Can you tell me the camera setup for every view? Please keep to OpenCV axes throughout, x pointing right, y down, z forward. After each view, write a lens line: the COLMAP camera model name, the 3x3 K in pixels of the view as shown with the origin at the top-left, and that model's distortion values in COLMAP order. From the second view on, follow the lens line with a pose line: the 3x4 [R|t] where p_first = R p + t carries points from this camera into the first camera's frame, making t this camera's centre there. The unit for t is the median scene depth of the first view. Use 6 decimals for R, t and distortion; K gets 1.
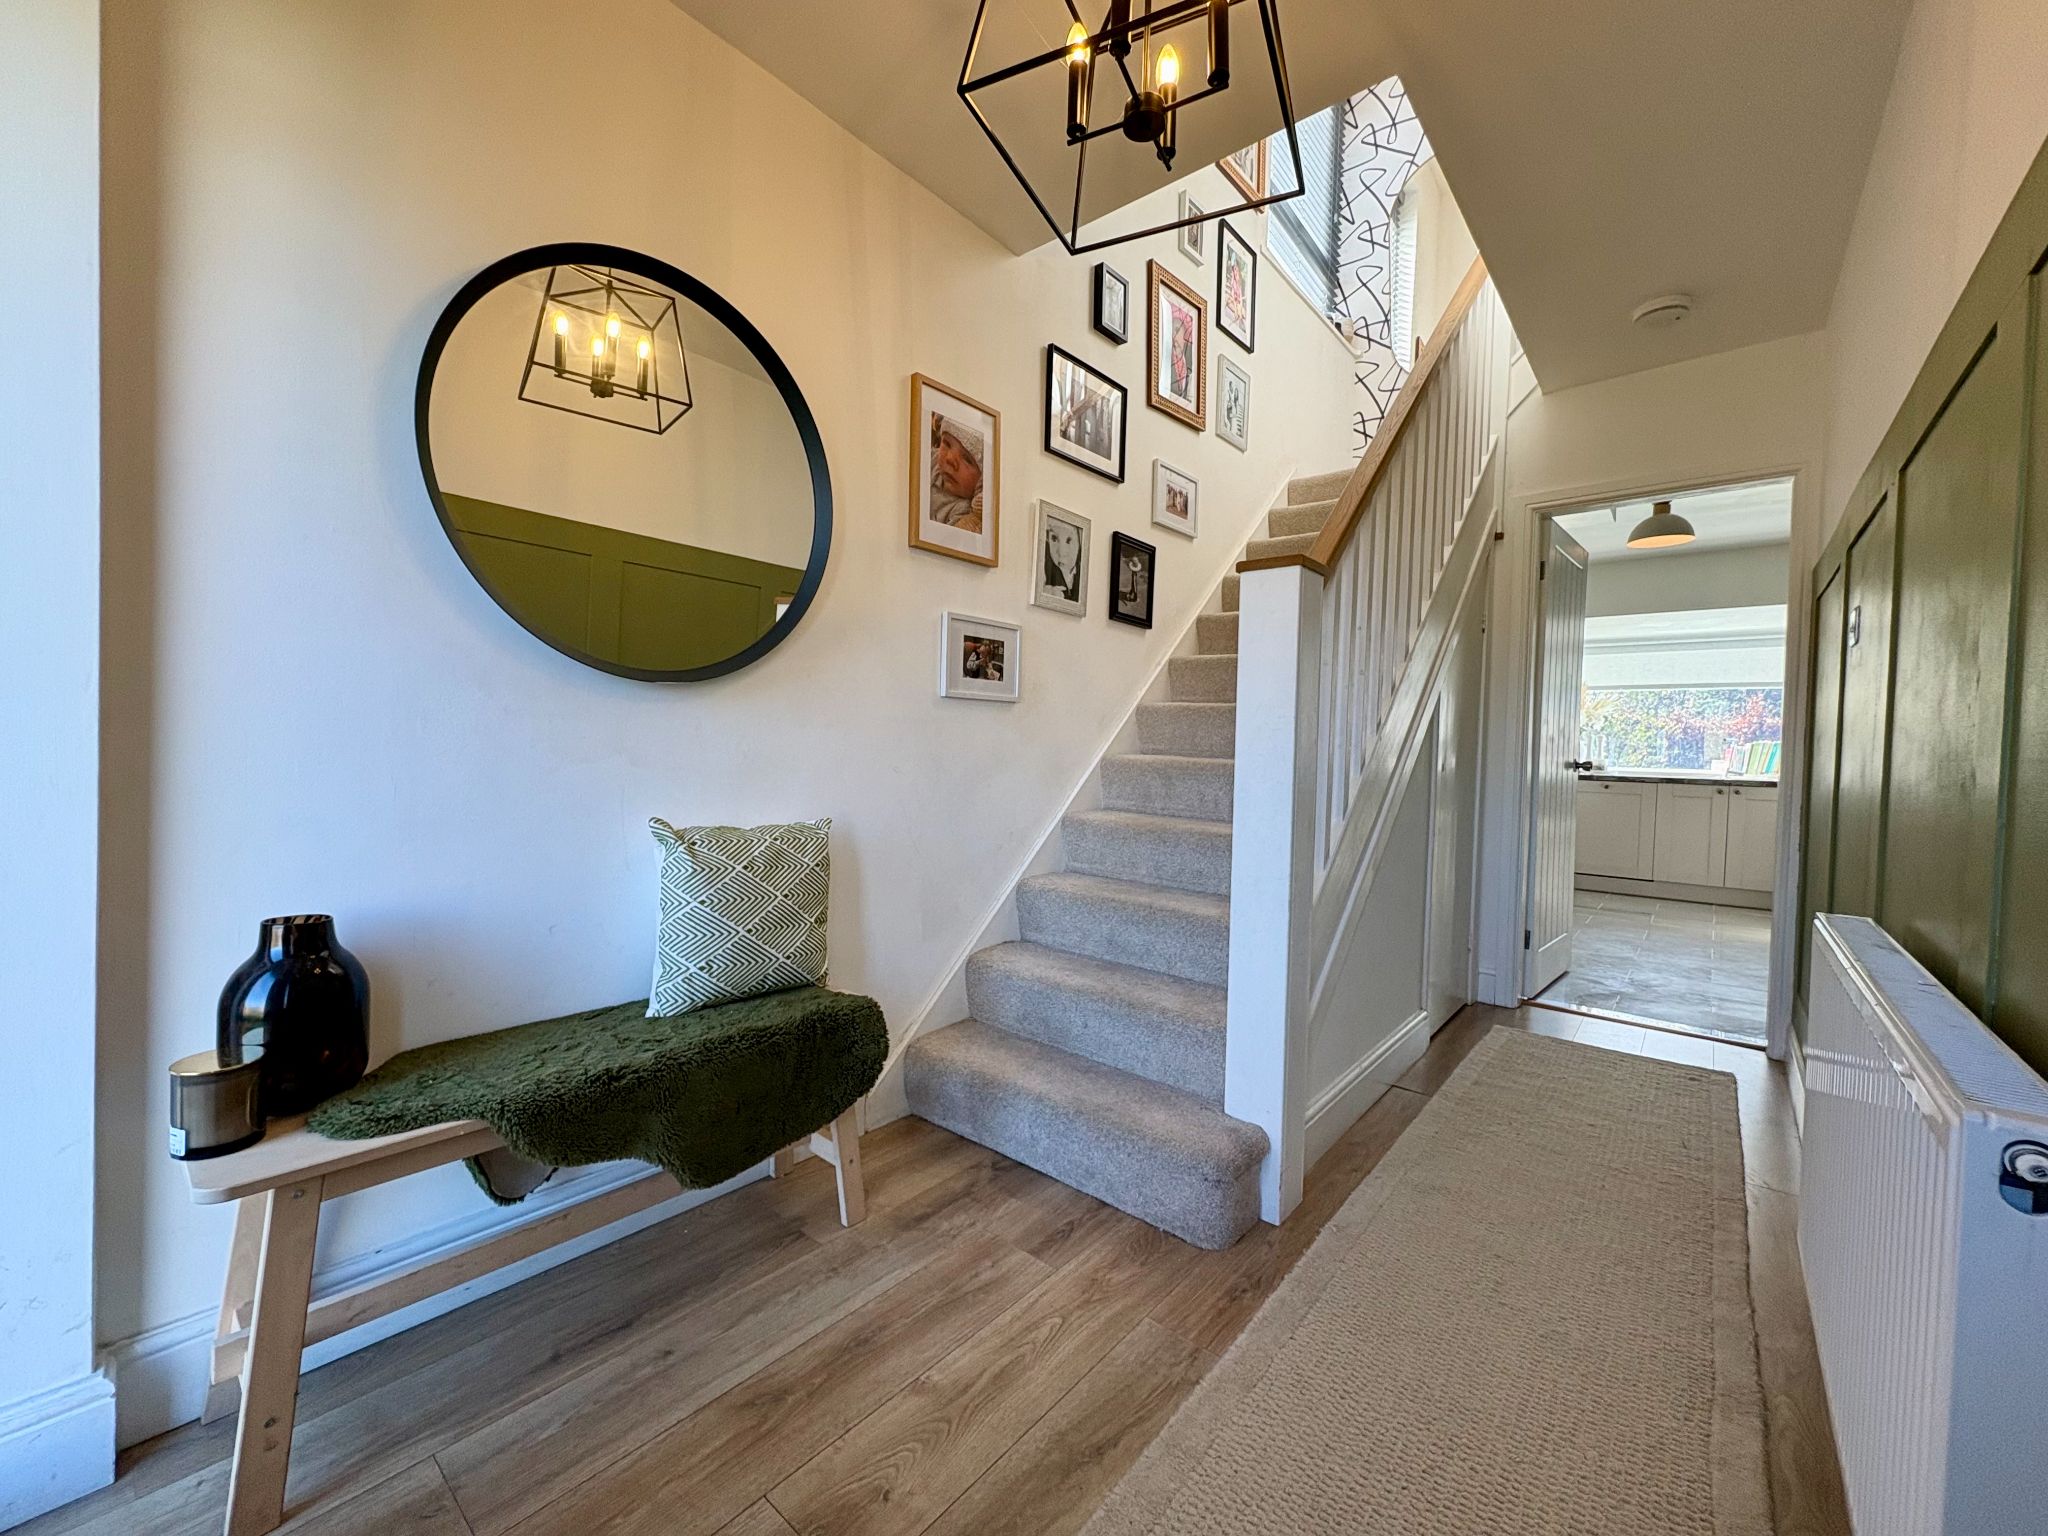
lens RADIAL K [[815.7, 0, 1024.0], [0, 815.7, 768.0], [0, 0, 1]] dist [0.000978, 0.000419]
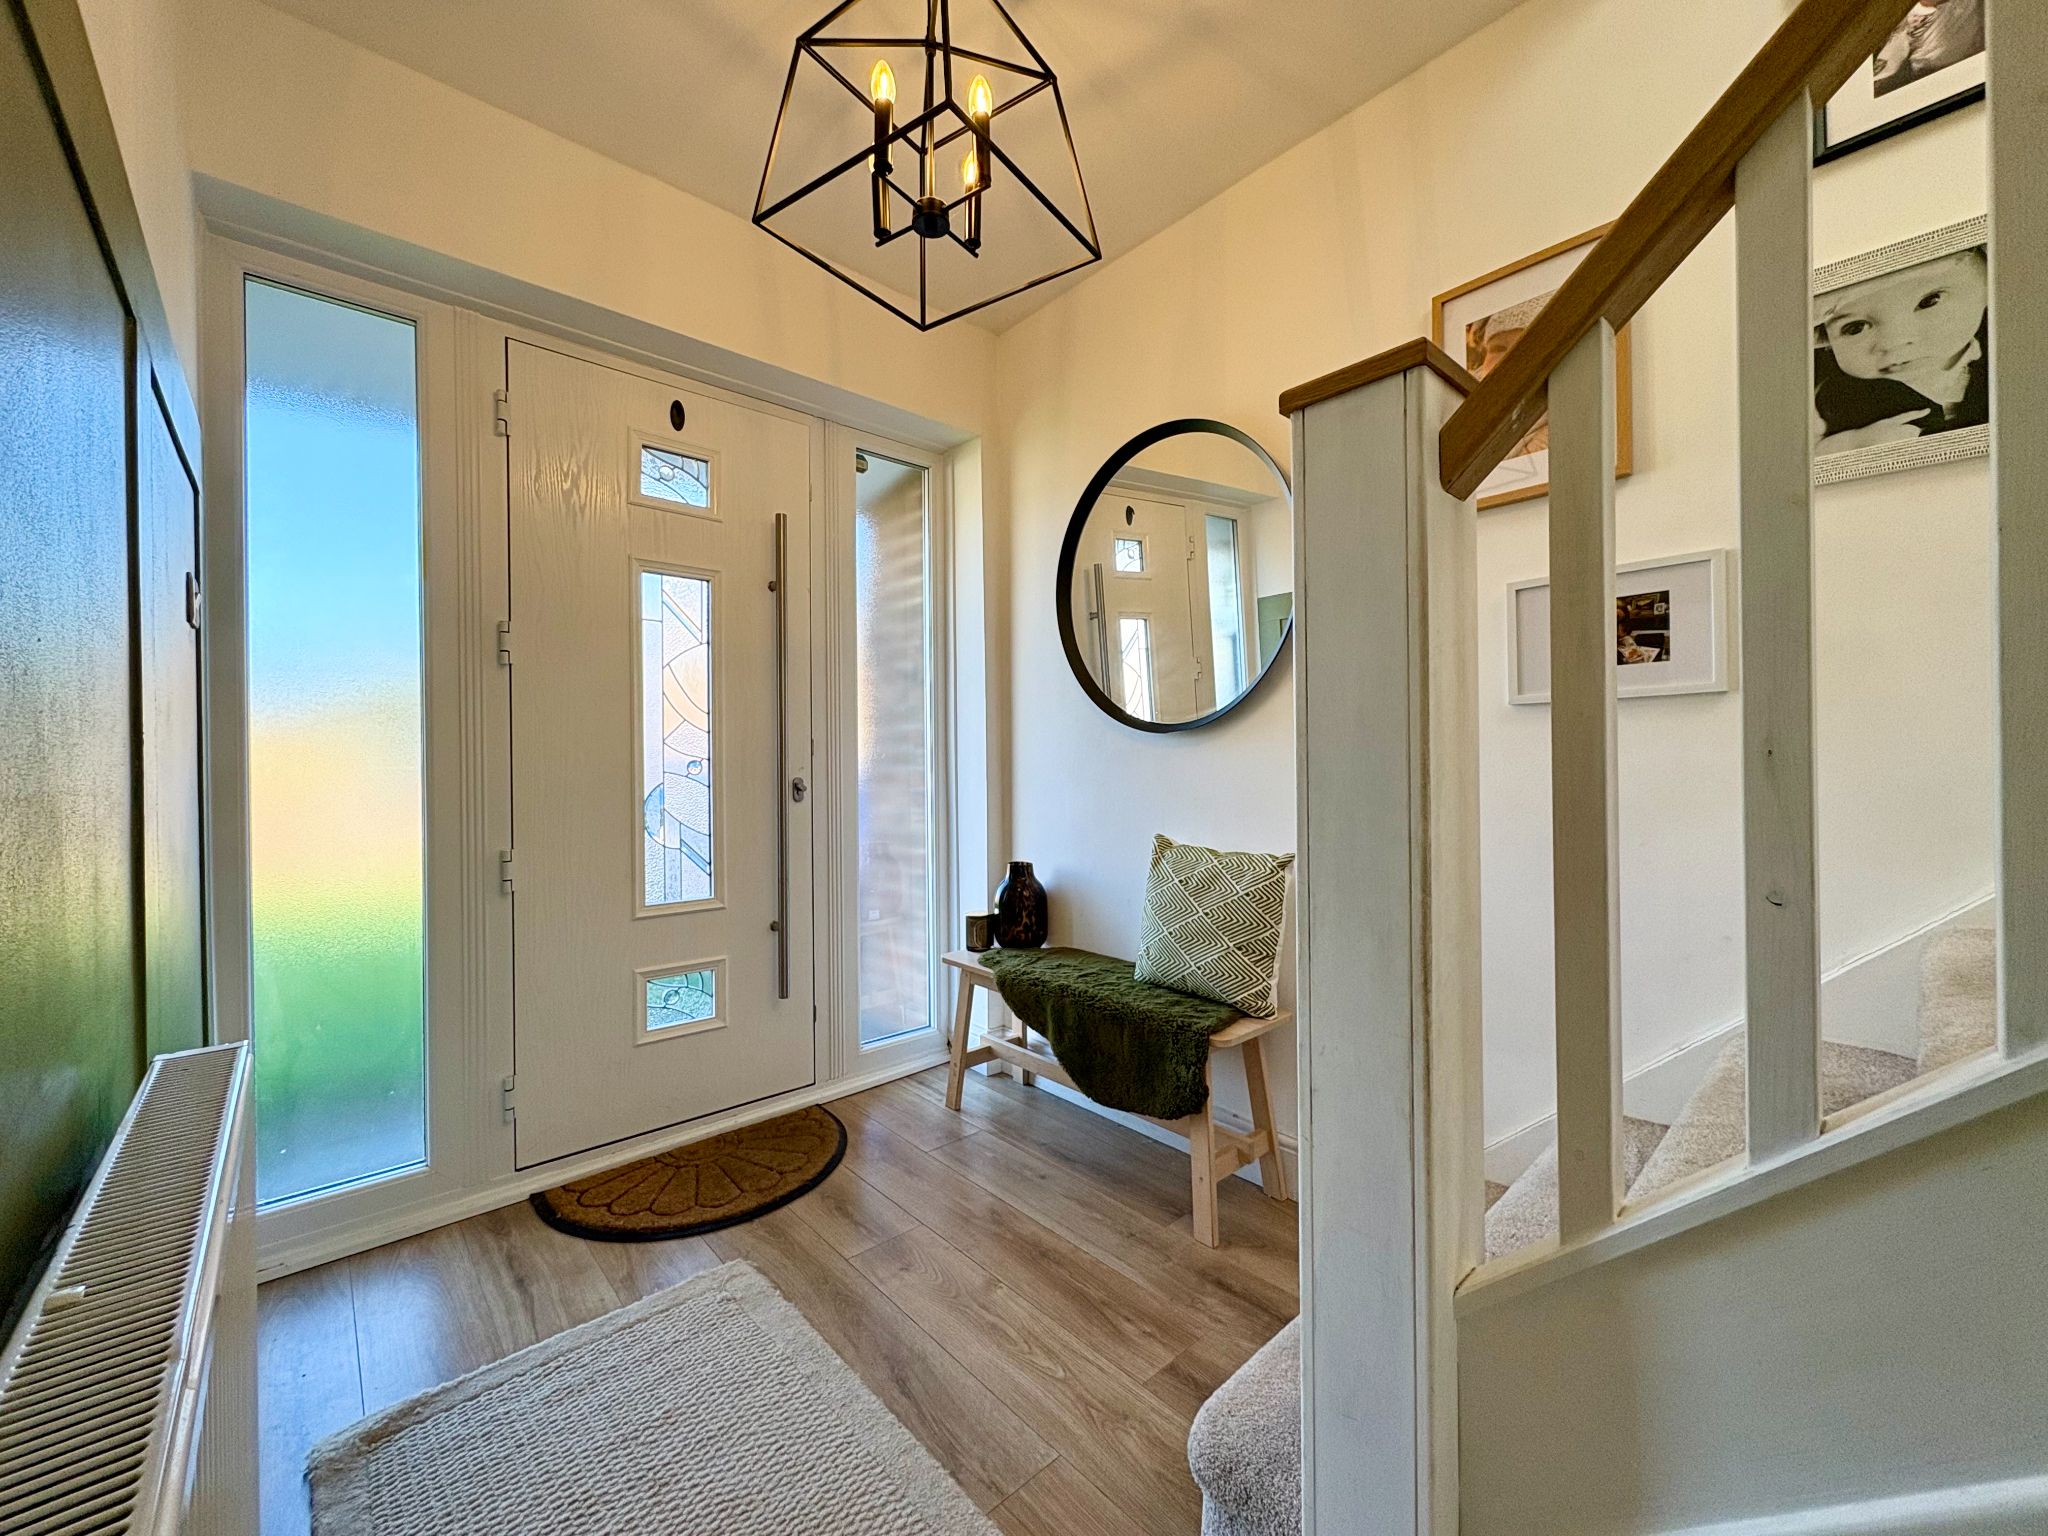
lens RADIAL K [[815.7, 0, 1024.0], [0, 815.7, 768.0], [0, 0, 1]] dist [0.000978, 0.000419]
pose [[-0.145290, -0.021216, -0.989162, 0.905608], [-0.020883, 0.999613, -0.018373, -0.018642], [0.989169, 0.017987, -0.145676, 0.968299]]
